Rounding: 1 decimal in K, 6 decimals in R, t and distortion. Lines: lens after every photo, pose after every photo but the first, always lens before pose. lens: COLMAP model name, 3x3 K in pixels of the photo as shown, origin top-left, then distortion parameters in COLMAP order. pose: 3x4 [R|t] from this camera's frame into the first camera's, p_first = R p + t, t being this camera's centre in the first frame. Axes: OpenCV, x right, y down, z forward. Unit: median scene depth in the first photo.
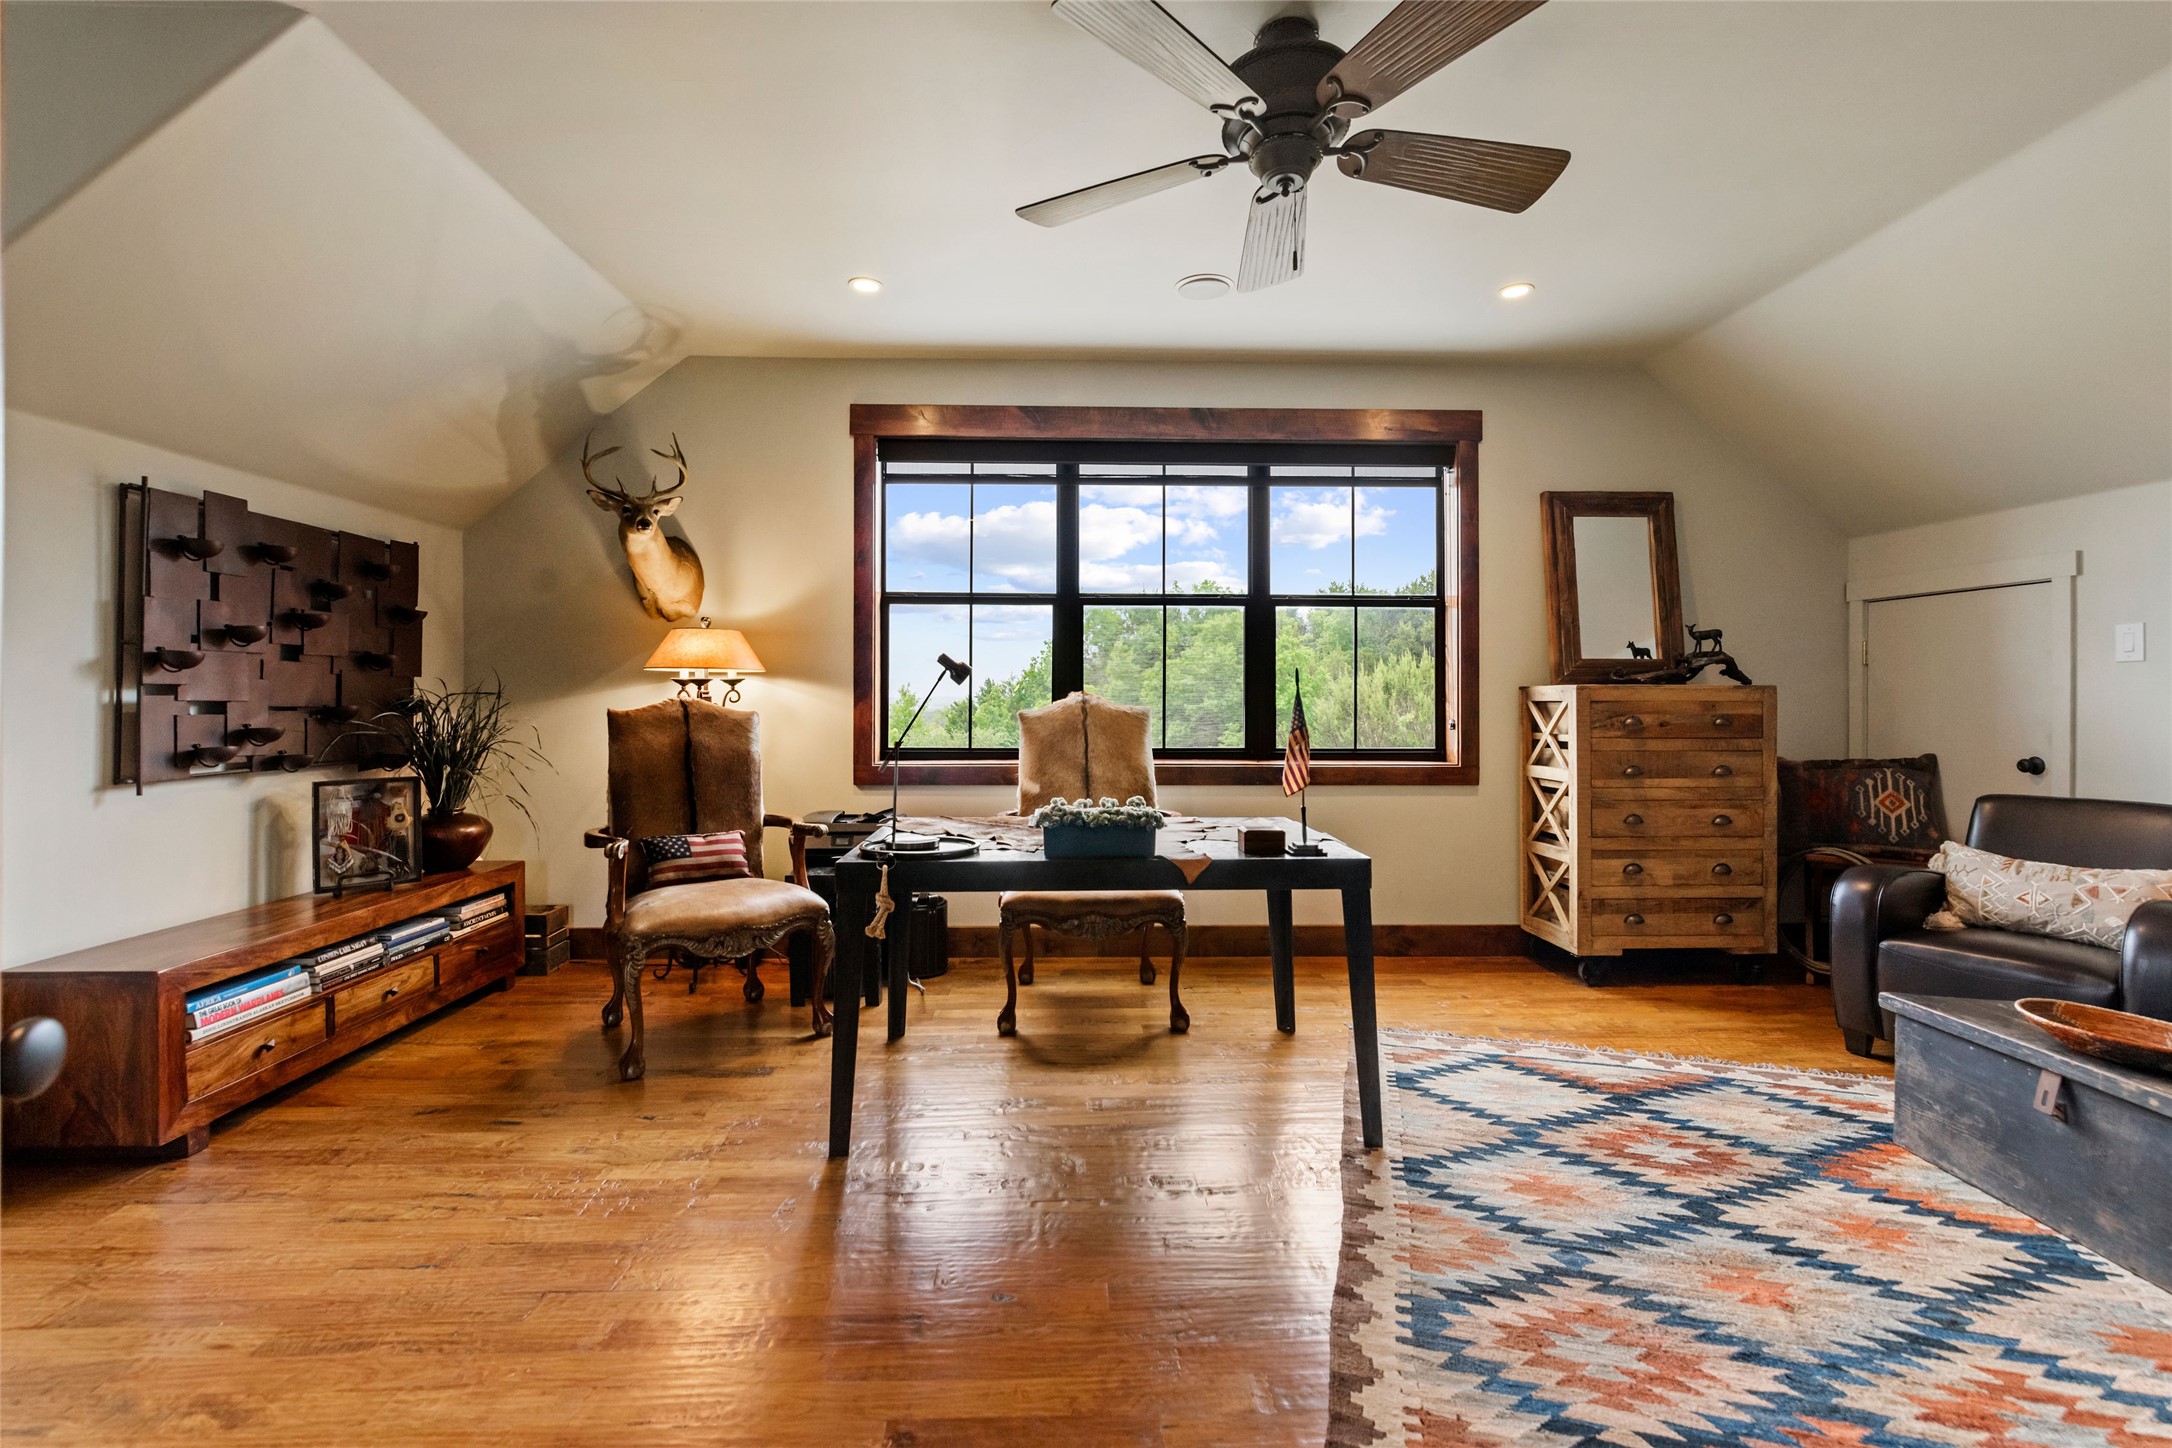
lens RADIAL K [[939.6, 0, 1089.7], [0, 939.6, 716.2], [0, 0, 1]] dist [-0.000361, 0.000592]
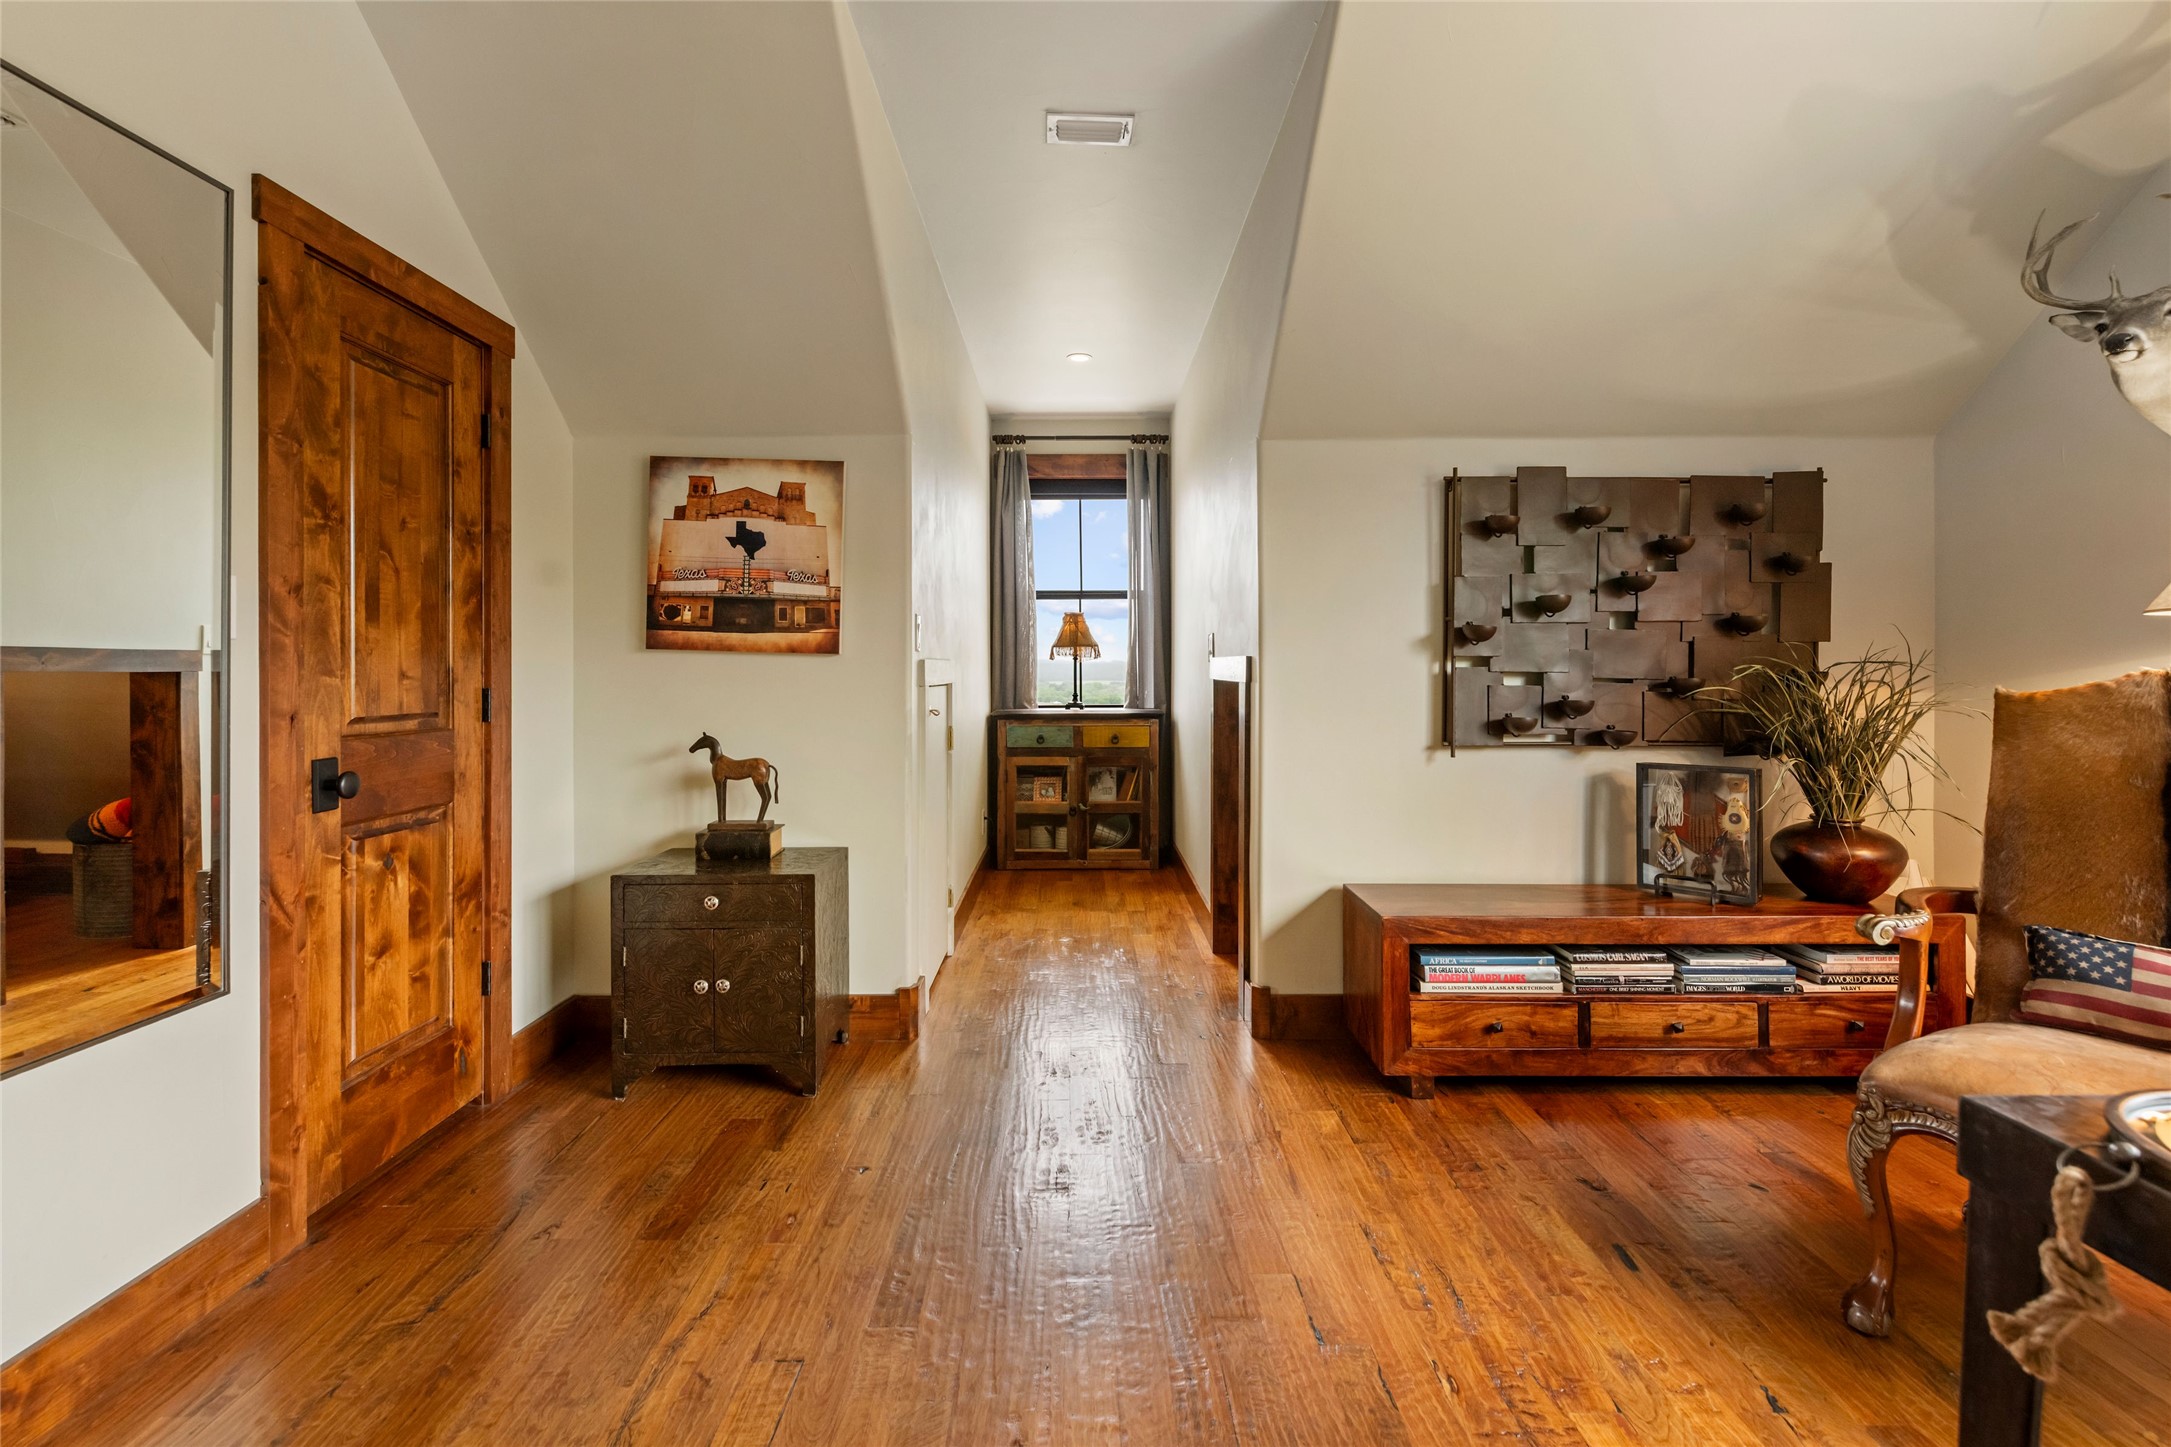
lens RADIAL K [[939.2, 0, 1092.9], [0, 939.2, 684.1], [0, 0, 1]] dist [-0.000361, 0.000592]
pose [[-0.021482, 0.011837, -0.999699, 0.085018], [-0.020630, 0.999712, 0.012280, -0.005708], [0.999556, 0.020888, -0.021232, 0.503608]]
